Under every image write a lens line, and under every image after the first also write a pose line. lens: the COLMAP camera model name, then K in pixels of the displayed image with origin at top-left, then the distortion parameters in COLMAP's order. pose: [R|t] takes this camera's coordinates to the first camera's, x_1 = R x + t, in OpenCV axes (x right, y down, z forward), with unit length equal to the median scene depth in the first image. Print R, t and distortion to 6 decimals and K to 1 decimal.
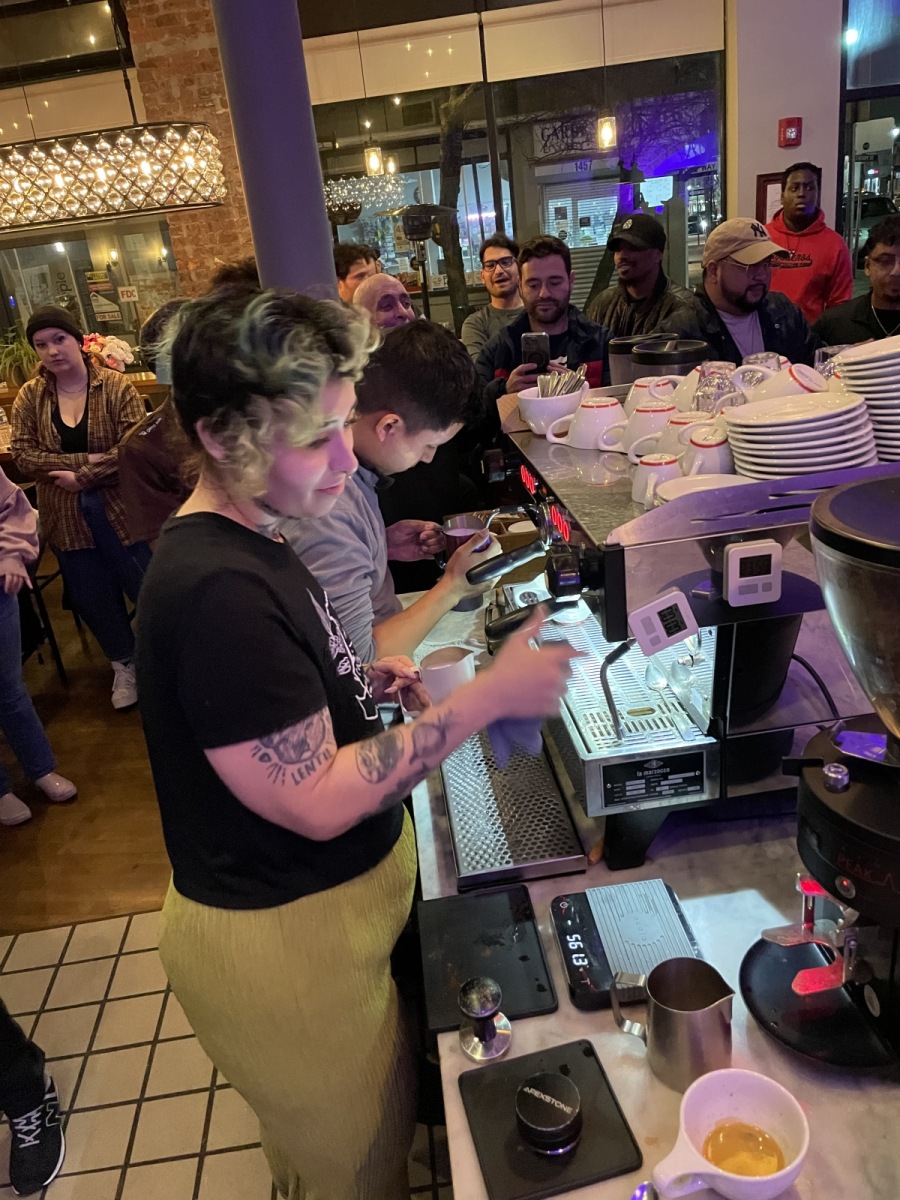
lens RADIAL K [[916.5, 0, 460.1], [0, 916.5, 598.6], [0, 0, 1]] dist [0.049580, -0.080474]
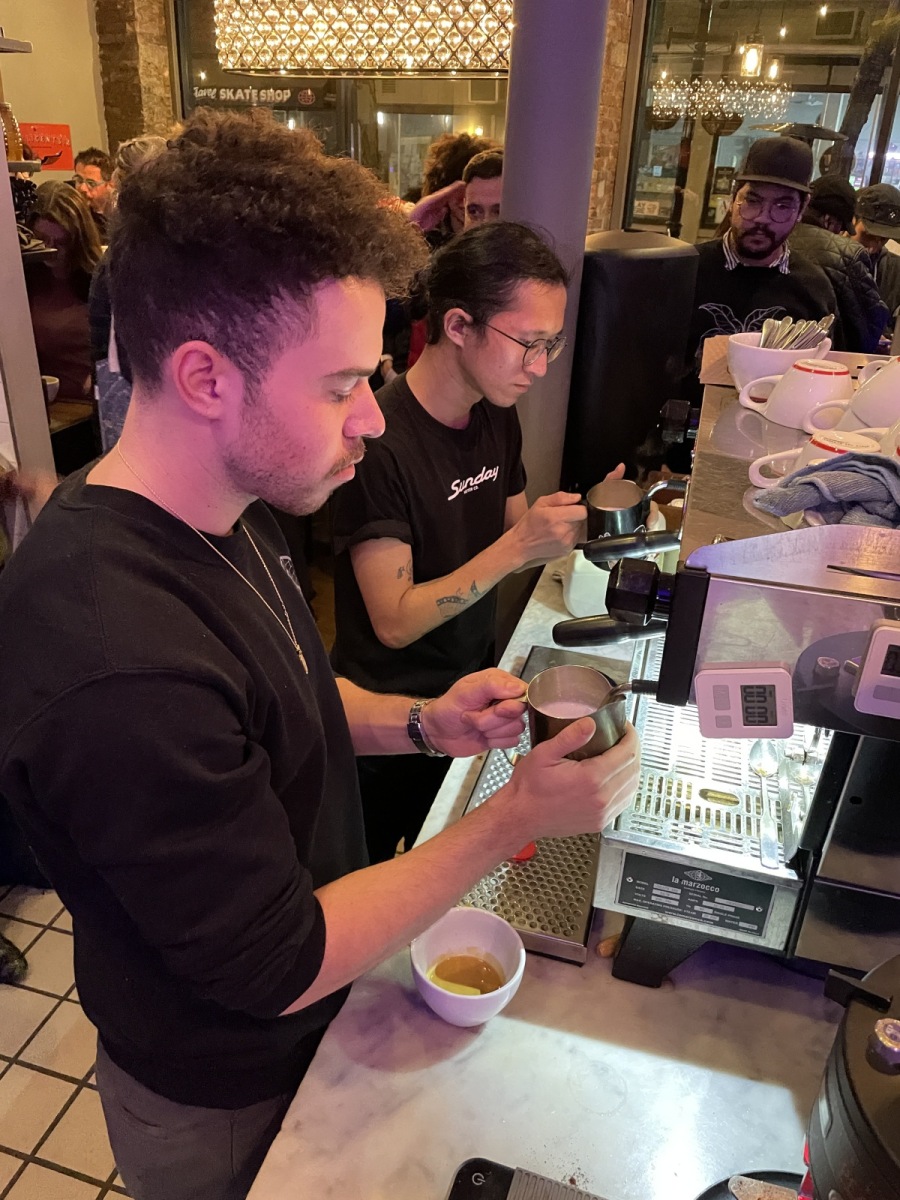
lens RADIAL K [[916.5, 0, 452.9], [0, 916.5, 601.6], [0, 0, 1]] dist [0.049580, -0.080474]
pose [[0.916356, 0.292613, -0.273257, 0.055100], [-0.268220, 0.955395, 0.123603, -0.019912], [0.297236, -0.039971, 0.953967, 0.086984]]
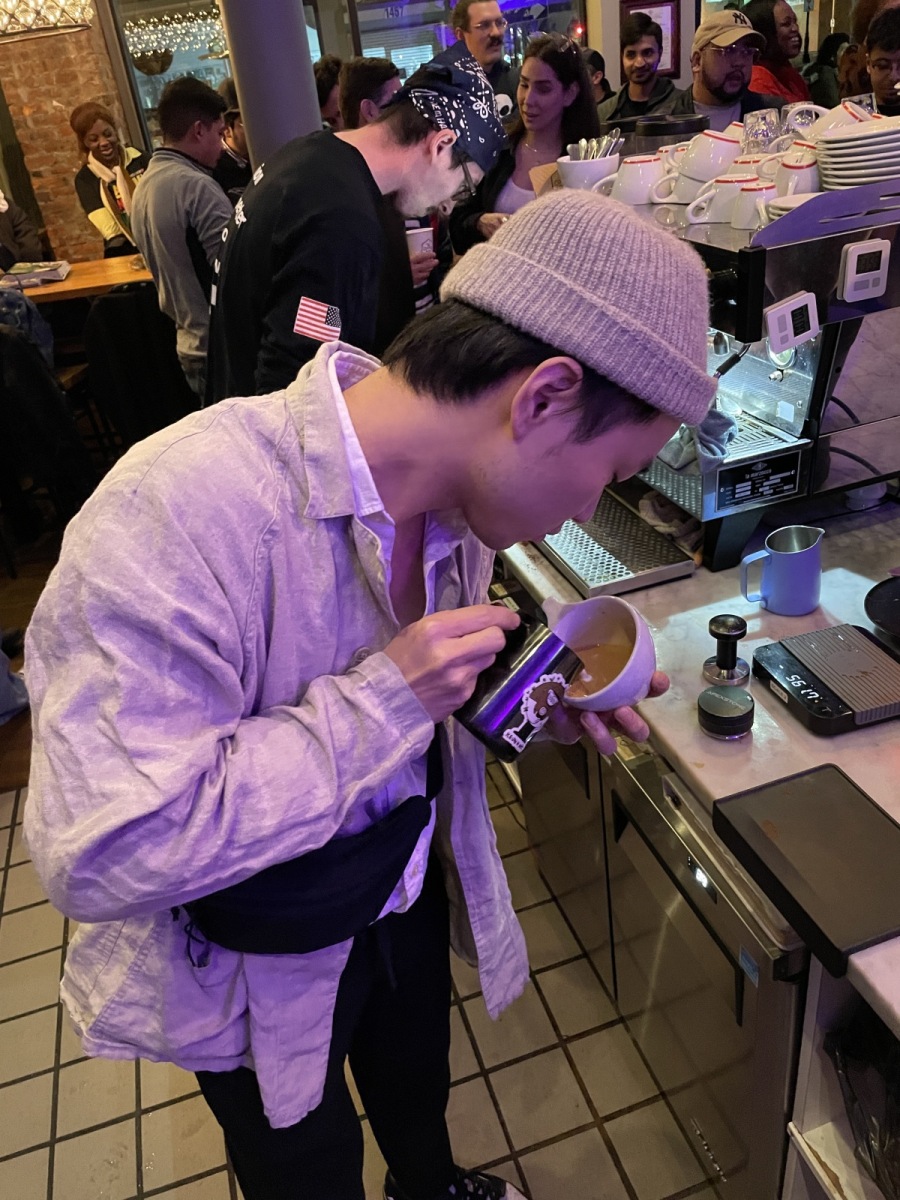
lens RADIAL K [[916.5, 0, 446.1], [0, 916.5, 582.7], [0, 0, 1]] dist [0.049580, -0.080474]
pose [[0.982027, -0.103258, 0.157991, -0.118683], [0.085496, 0.989635, 0.115380, 0.051458], [-0.168267, -0.099798, 0.980677, -0.021495]]
